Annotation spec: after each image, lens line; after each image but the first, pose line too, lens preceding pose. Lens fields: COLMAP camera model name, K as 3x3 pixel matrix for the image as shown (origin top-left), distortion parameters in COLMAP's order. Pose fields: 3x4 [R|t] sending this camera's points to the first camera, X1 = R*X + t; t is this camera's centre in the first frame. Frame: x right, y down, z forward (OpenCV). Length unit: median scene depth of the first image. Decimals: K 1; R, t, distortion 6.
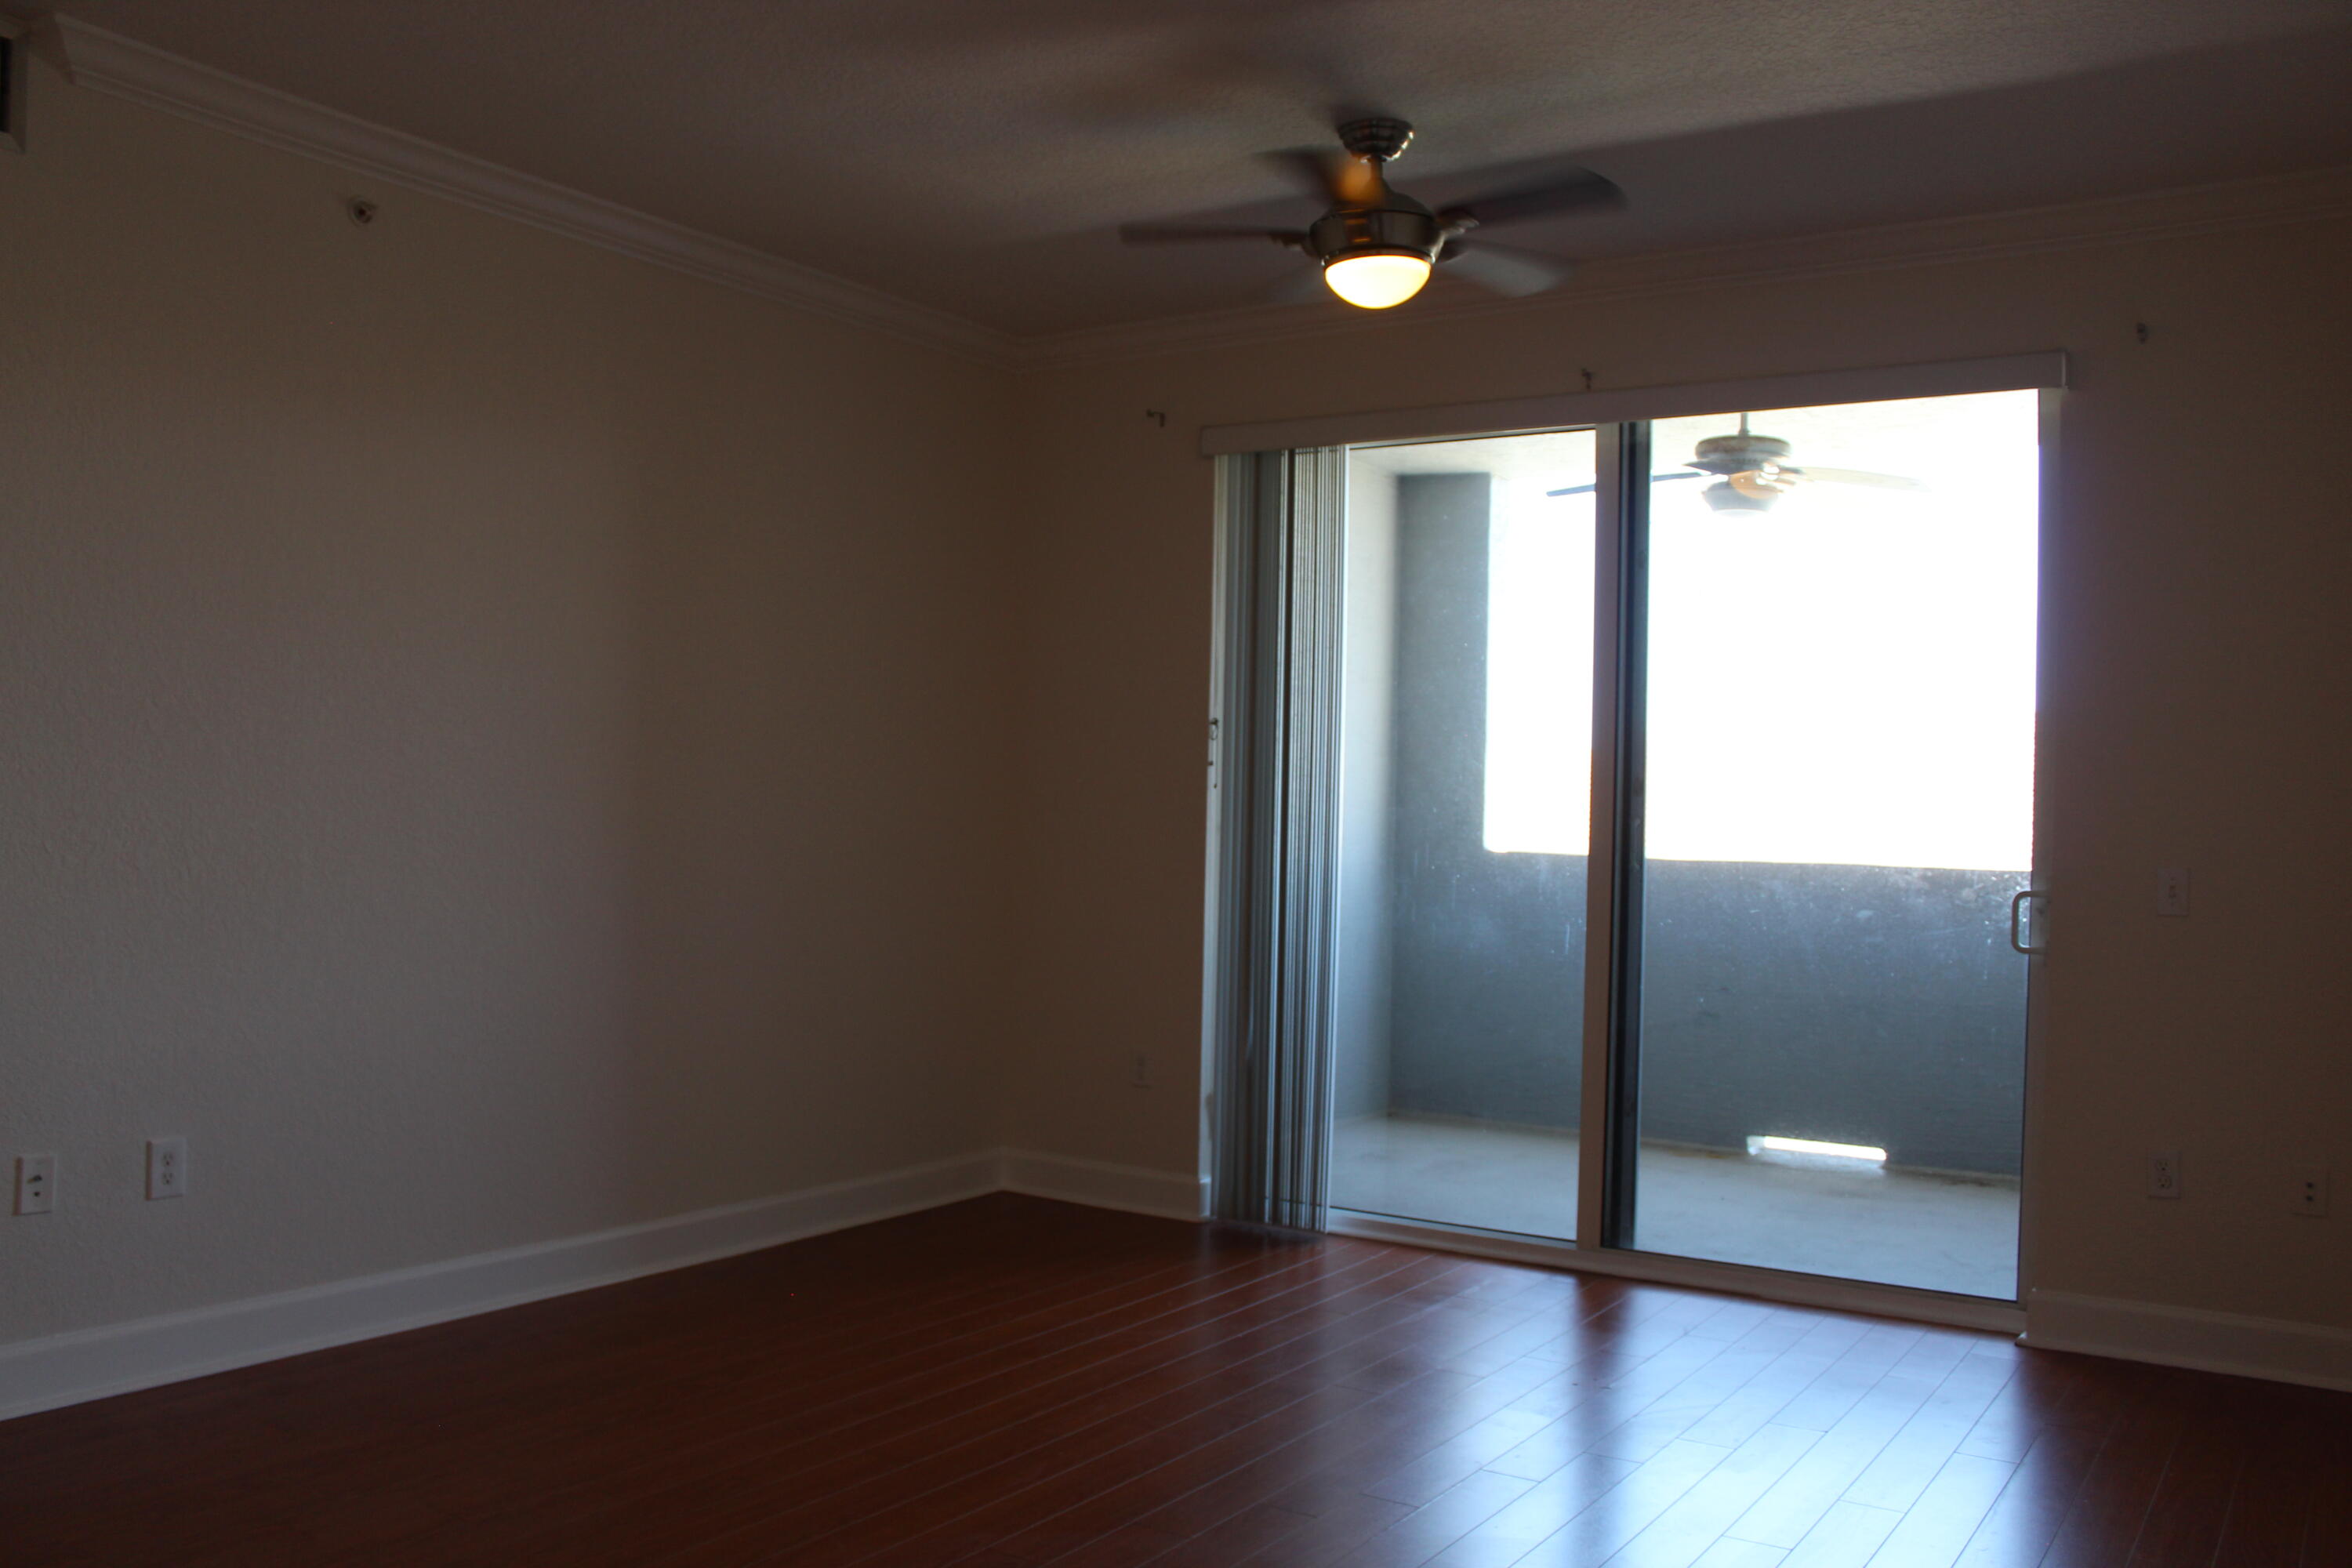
lens RADIAL K [[1983.2, 0, 1176.0], [0, 1983.2, 784.0], [0, 0, 1]] dist [-0.152687, 0.141793]
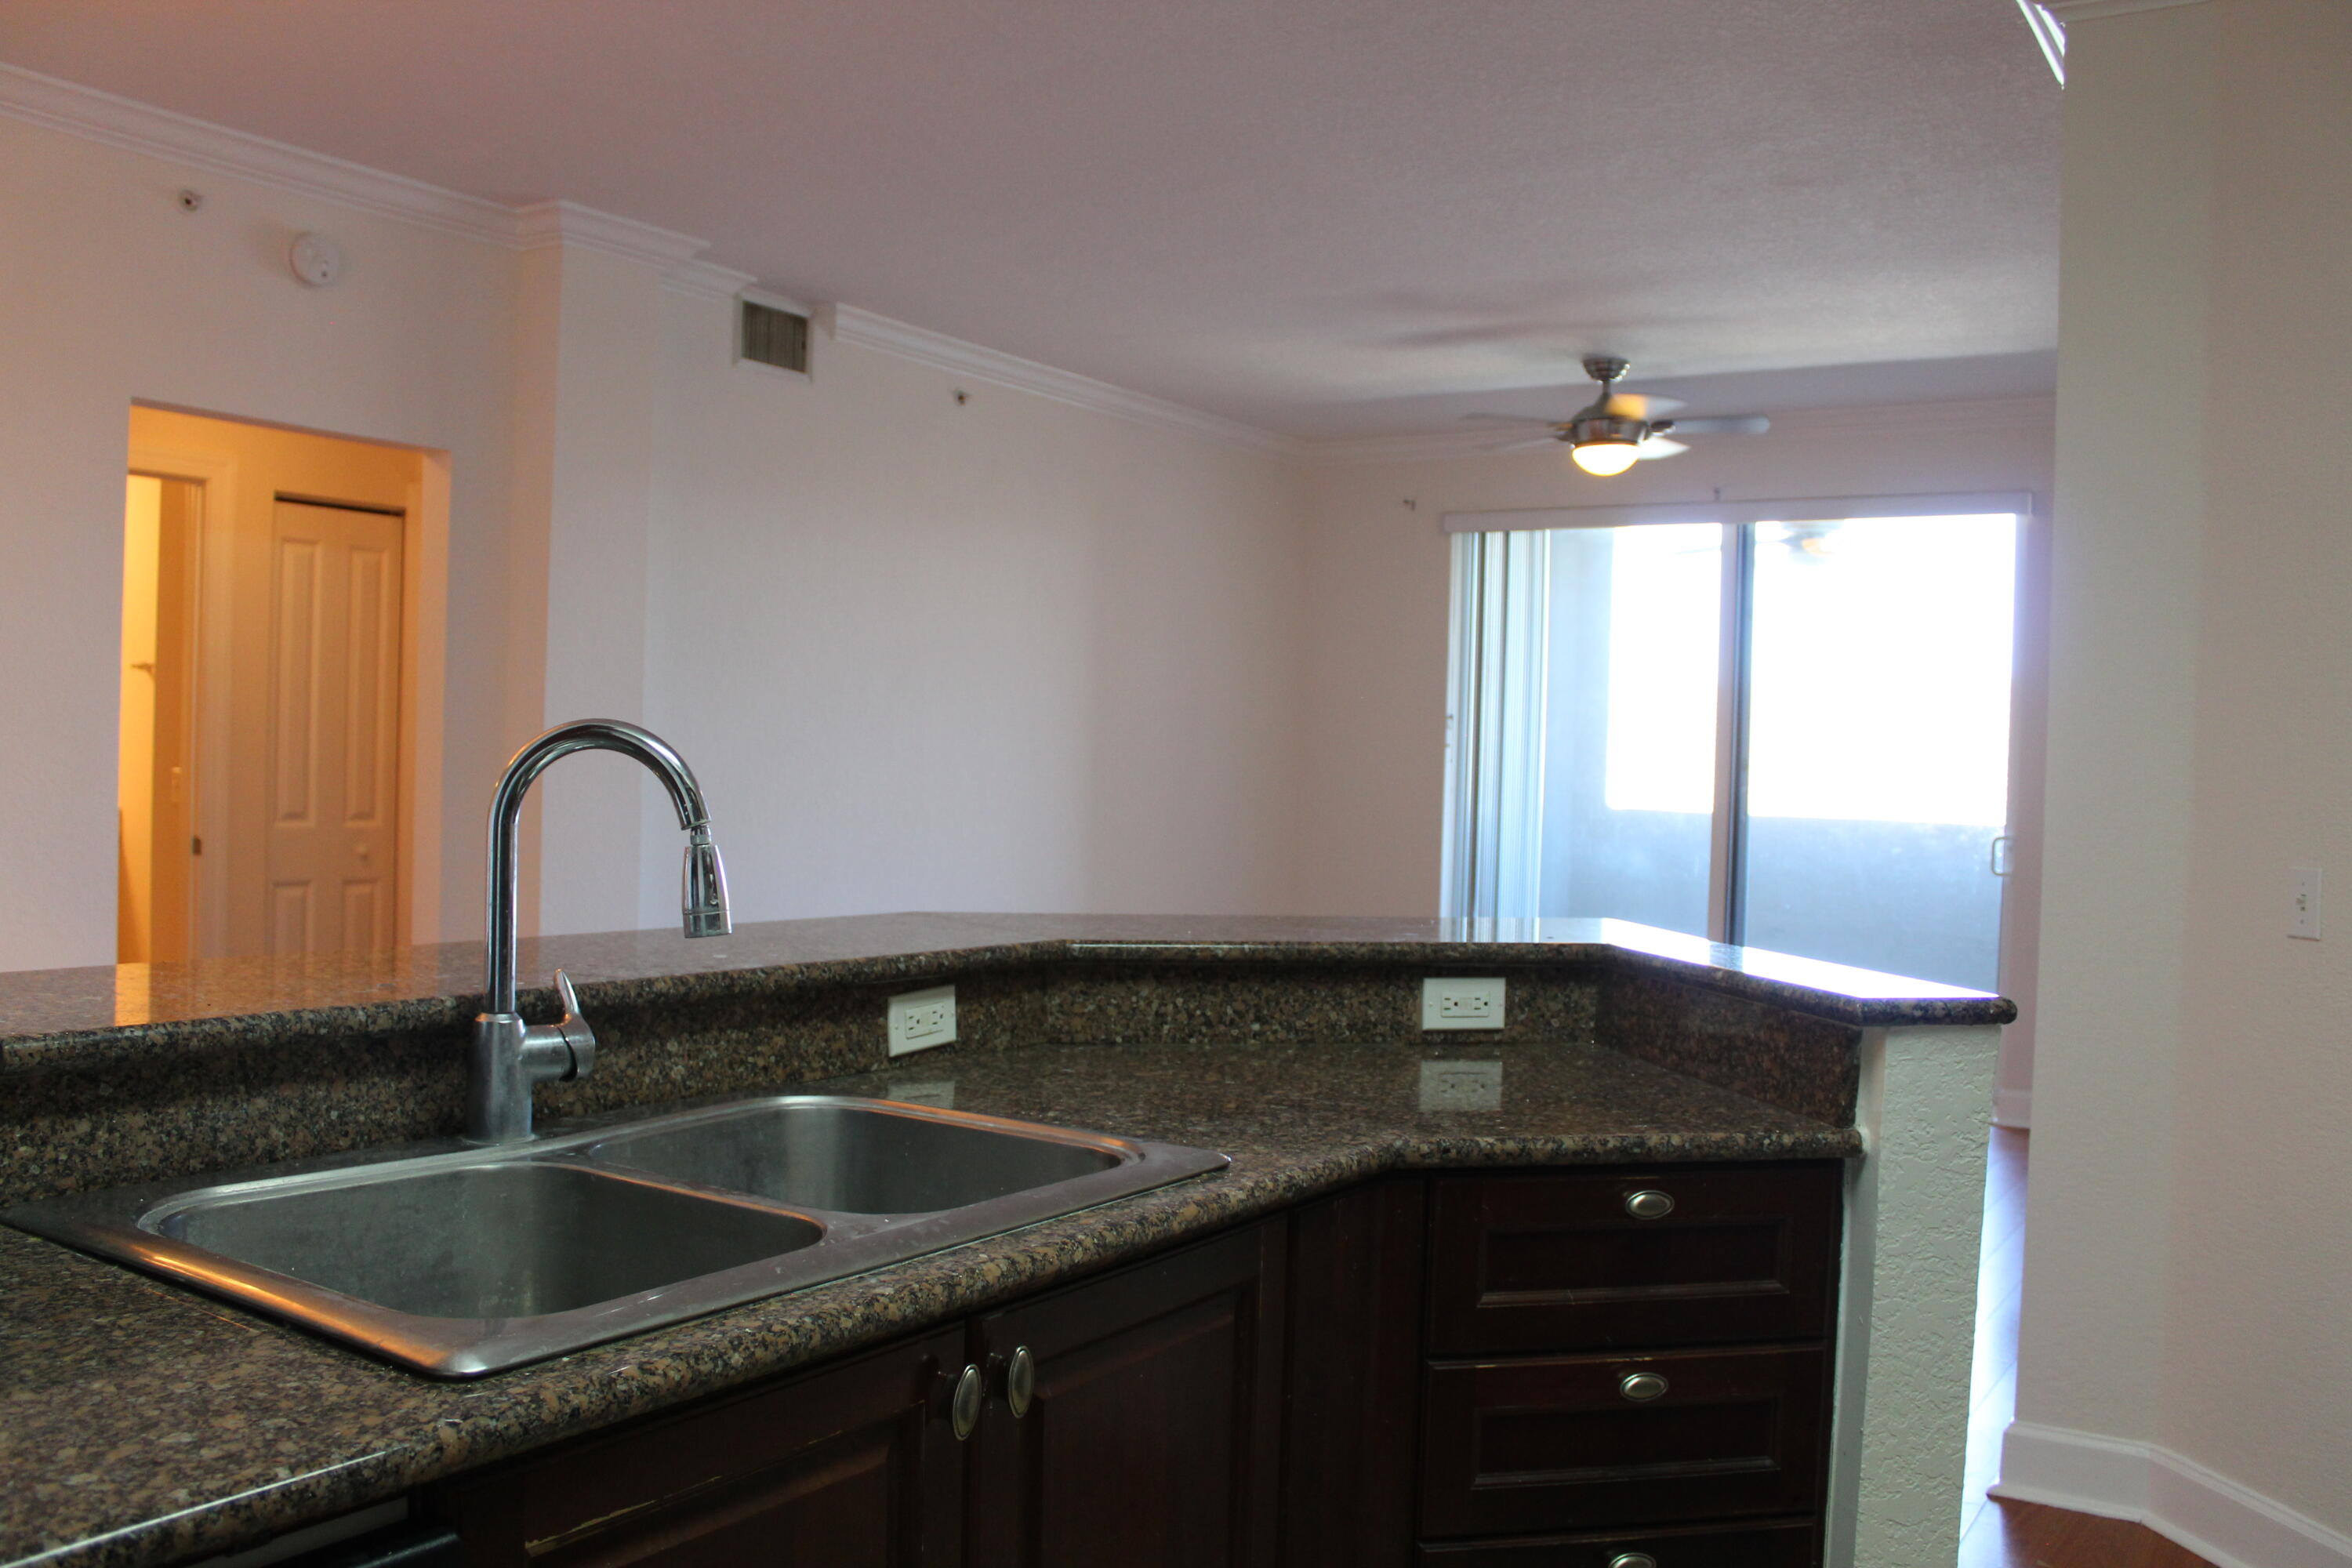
lens RADIAL K [[1983.2, 0, 1176.0], [0, 1983.2, 784.0], [0, 0, 1]] dist [-0.152687, 0.141793]
pose [[0.999913, 0.007043, -0.011164, -0.192087], [-0.006804, 0.999748, 0.021389, -0.014327], [0.011312, -0.021312, 0.999709, -0.523925]]
